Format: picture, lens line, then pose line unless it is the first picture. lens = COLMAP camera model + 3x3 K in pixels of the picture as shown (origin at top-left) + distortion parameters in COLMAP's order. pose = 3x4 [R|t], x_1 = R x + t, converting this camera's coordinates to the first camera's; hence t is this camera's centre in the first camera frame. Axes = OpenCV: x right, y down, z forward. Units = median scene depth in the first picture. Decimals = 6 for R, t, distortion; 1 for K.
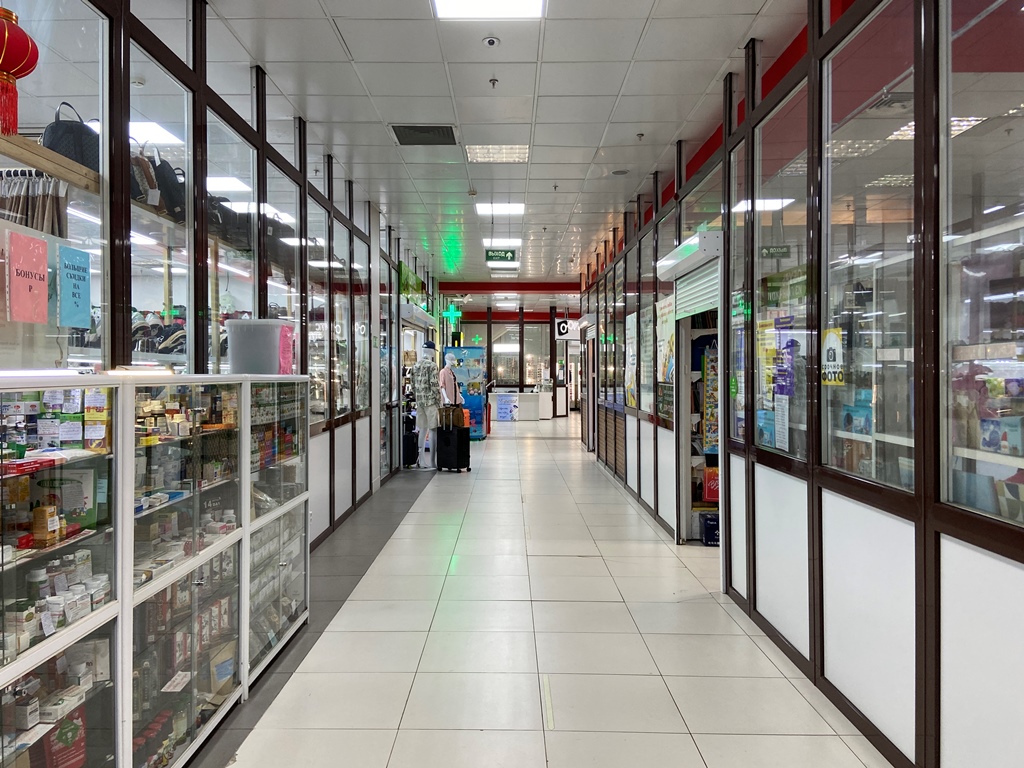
lens RADIAL K [[782.7, 0, 512.0], [0, 782.7, 384.0], [0, 0, 1]] dist [-0.001405, -0.000730]
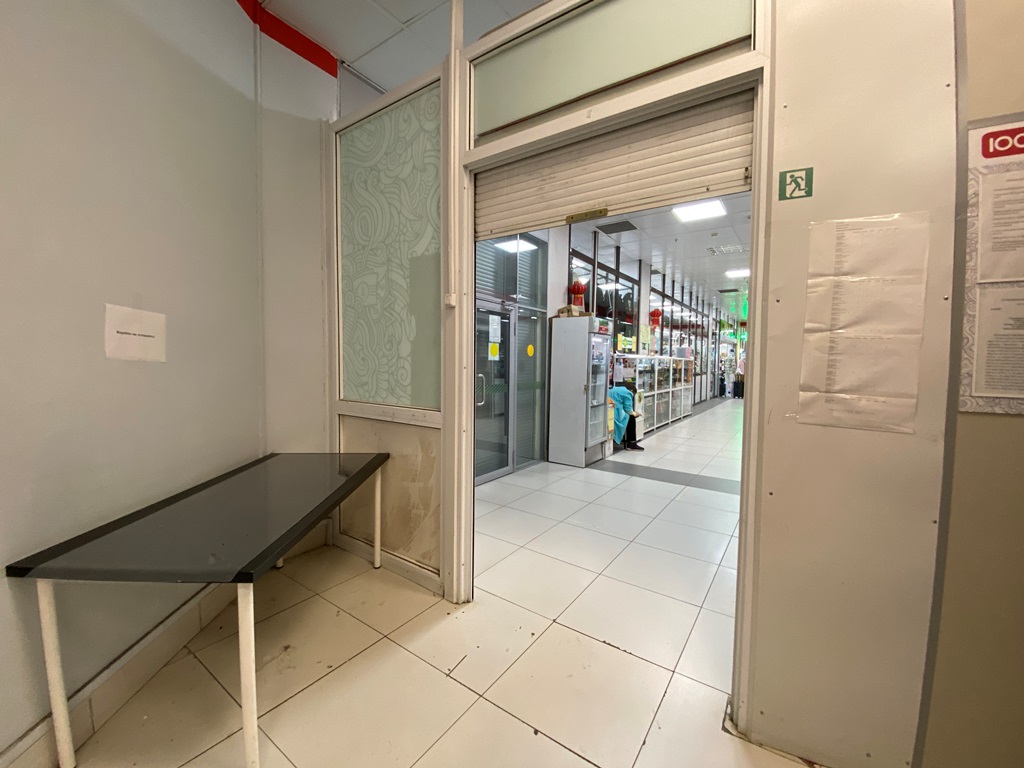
lens RADIAL K [[414.7, 0, 512.0], [0, 414.7, 384.0], [0, 0, 1]] dist [0.021062, -0.018927]
pose [[0.818654, 0.039444, -0.572930, 0.098691], [-0.019090, 0.998956, 0.041496, 0.019381], [0.573969, -0.023034, 0.818553, -0.588957]]
